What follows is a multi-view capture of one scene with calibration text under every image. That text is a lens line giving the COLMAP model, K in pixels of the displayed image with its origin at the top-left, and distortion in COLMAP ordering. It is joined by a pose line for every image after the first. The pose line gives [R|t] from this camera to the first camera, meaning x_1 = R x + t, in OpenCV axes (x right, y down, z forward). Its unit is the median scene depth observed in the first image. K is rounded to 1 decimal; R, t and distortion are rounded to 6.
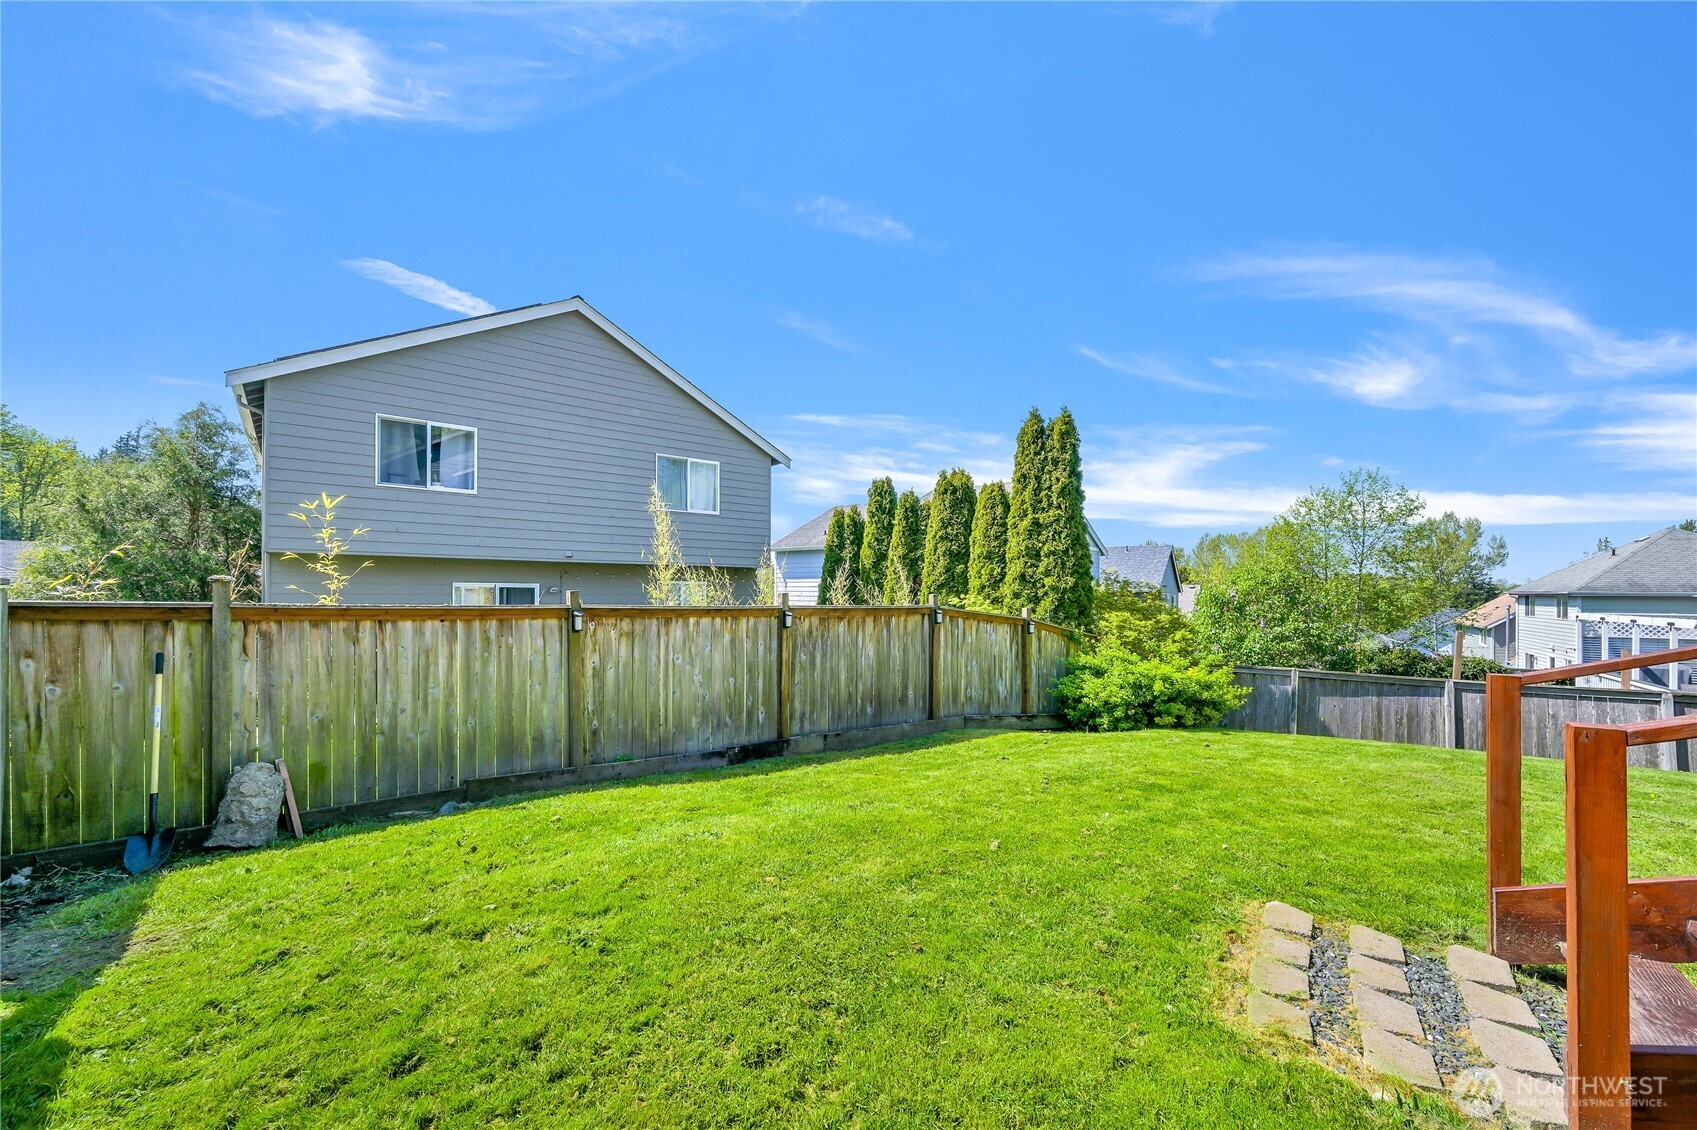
lens RADIAL K [[676.5, 0, 849.6], [0, 676.5, 588.0], [0, 0, 1]] dist [-0.000688, -0.000117]
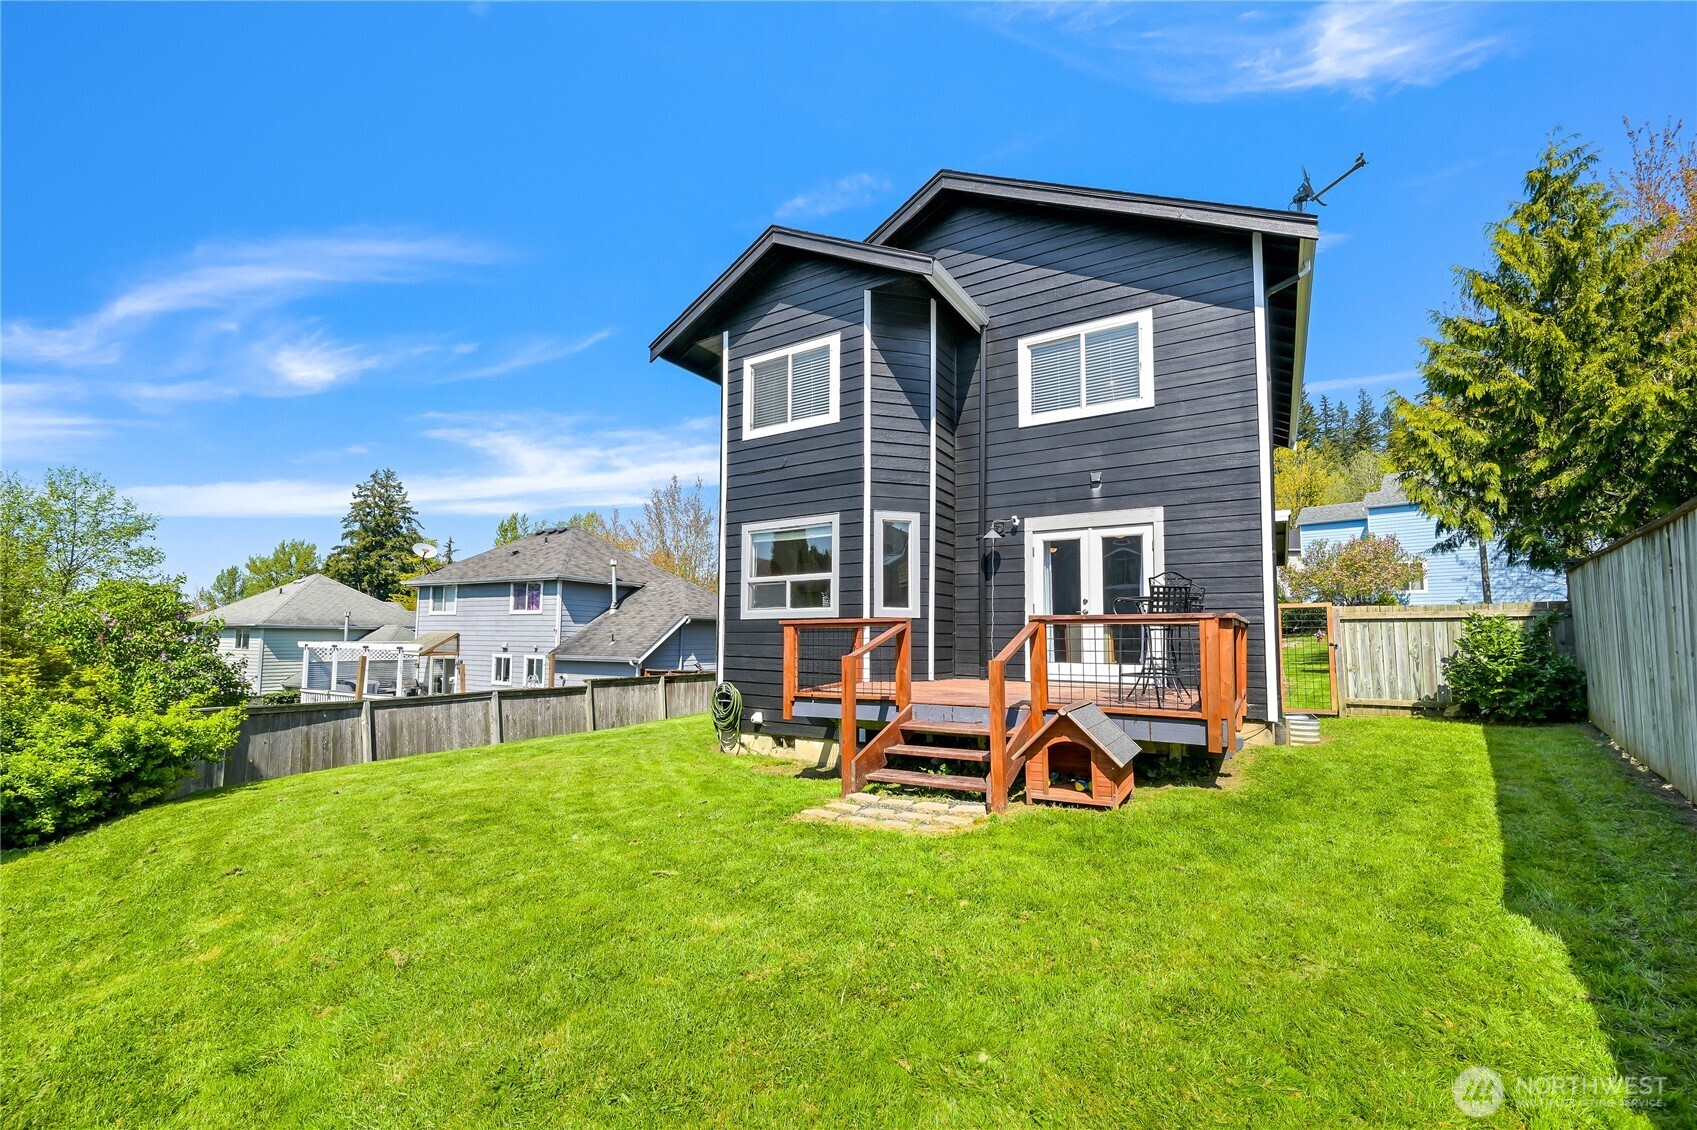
lens RADIAL K [[676.5, 0, 849.6], [0, 676.5, 588.0], [0, 0, 1]] dist [-0.000688, -0.000117]
pose [[-0.085399, 0.065817, 0.994171, -0.315455], [-0.015881, 0.997599, -0.067408, 0.015578], [-0.996220, -0.021545, -0.084148, 0.330861]]
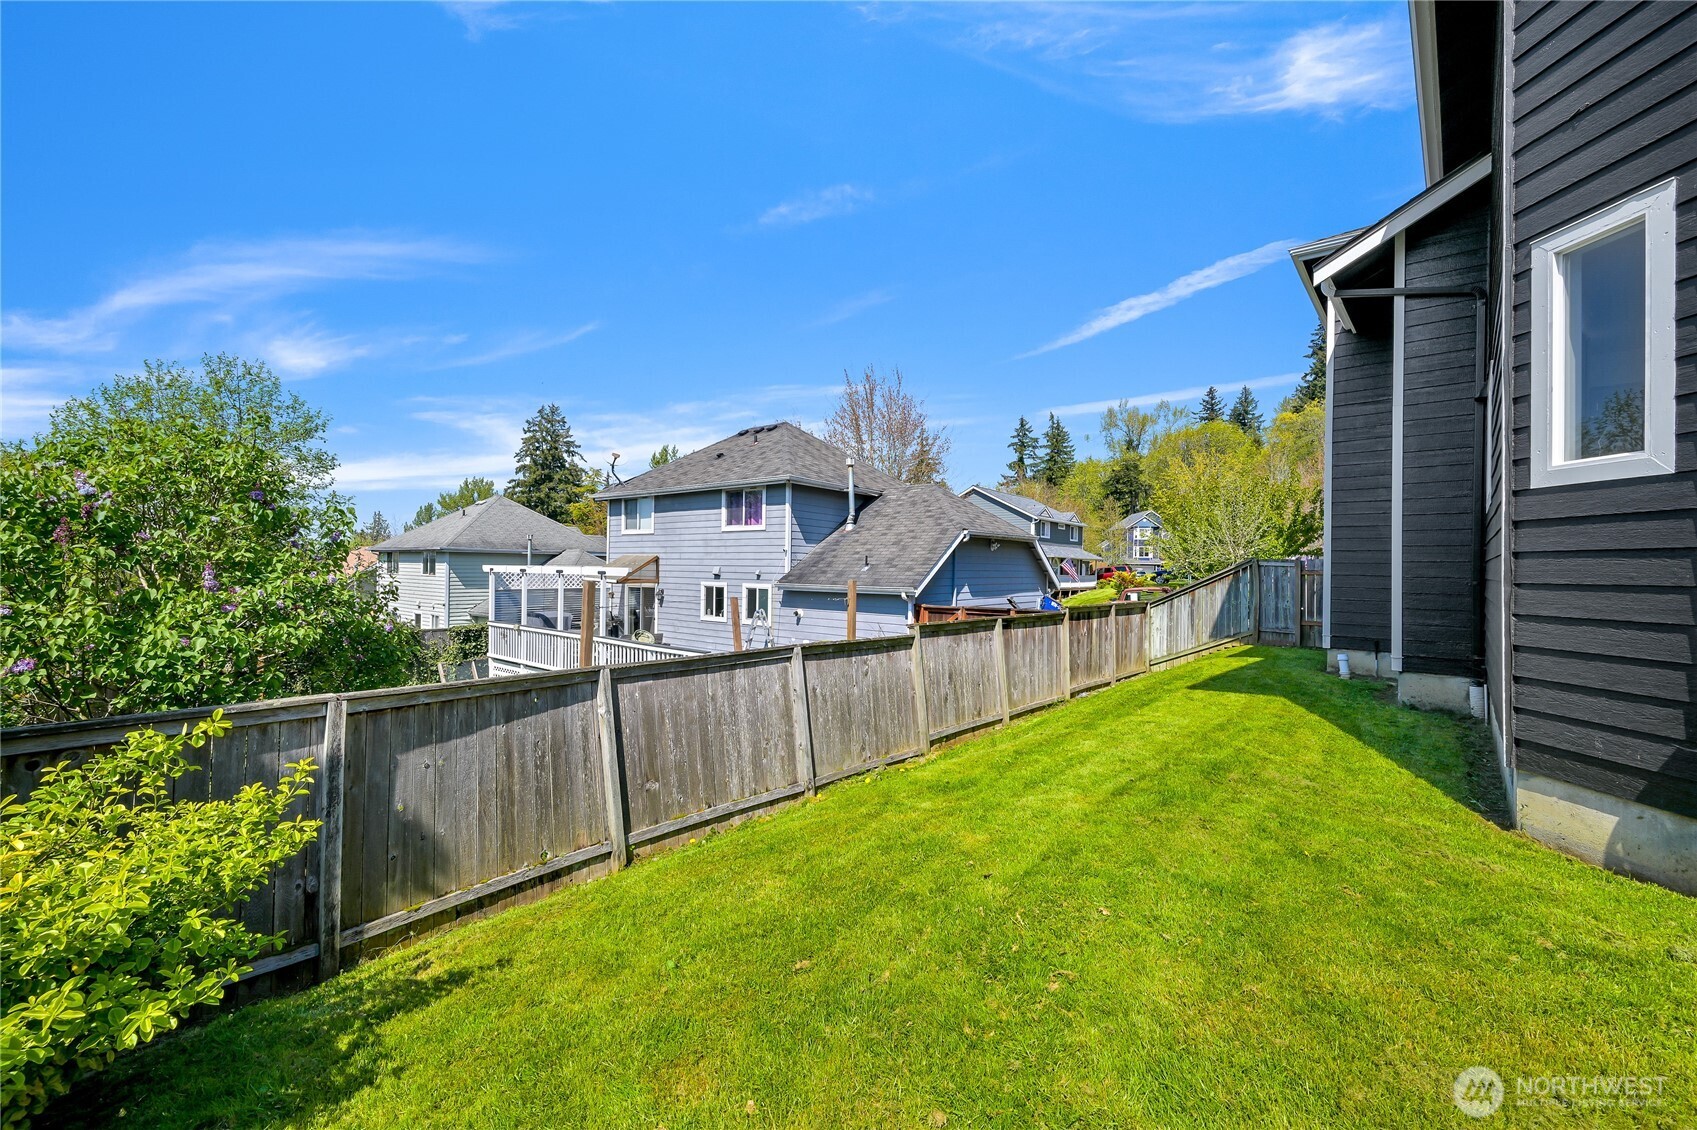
lens RADIAL K [[659.6, 0, 848.5], [0, 659.6, 565.0], [0, 0, 1]] dist [-0.000851, -0.000032]
pose [[0.091057, 0.000209, 0.995846, 0.375821], [-0.019105, 0.999816, 0.001537, 0.048681], [-0.995662, -0.019166, 0.091044, 0.798857]]
